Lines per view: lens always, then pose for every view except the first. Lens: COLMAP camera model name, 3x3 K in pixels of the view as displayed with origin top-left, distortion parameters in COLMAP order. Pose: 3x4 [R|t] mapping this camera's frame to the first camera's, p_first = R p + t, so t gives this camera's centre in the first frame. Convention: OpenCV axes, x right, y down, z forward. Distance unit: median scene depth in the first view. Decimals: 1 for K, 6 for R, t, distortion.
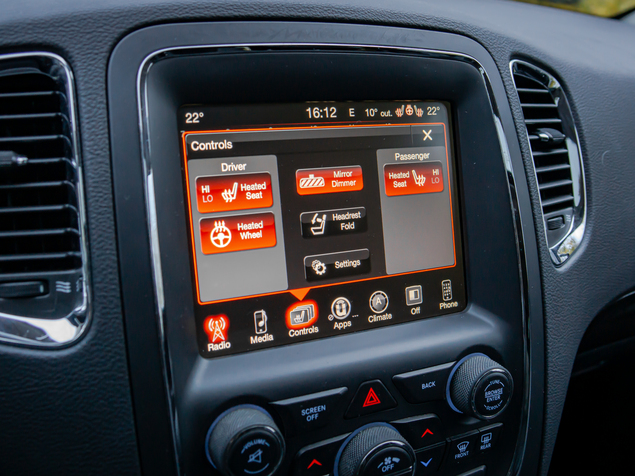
lens RADIAL K [[762.7, 0, 318.7], [0, 762.7, 238.0], [0, 0, 1]] dist [-0.125745, 0.000000]
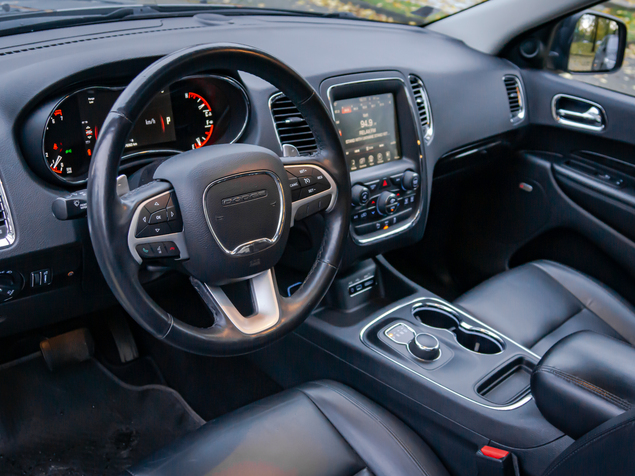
lens RADIAL K [[762.7, 0, 317.1], [0, 762.7, 236.9], [0, 0, 1]] dist [-0.125745, 0.000000]
pose [[0.952445, -0.098566, 0.288327, -1.139569], [0.069730, 0.991631, 0.108650, 0.051558], [-0.296623, -0.083378, 0.951348, -2.027245]]
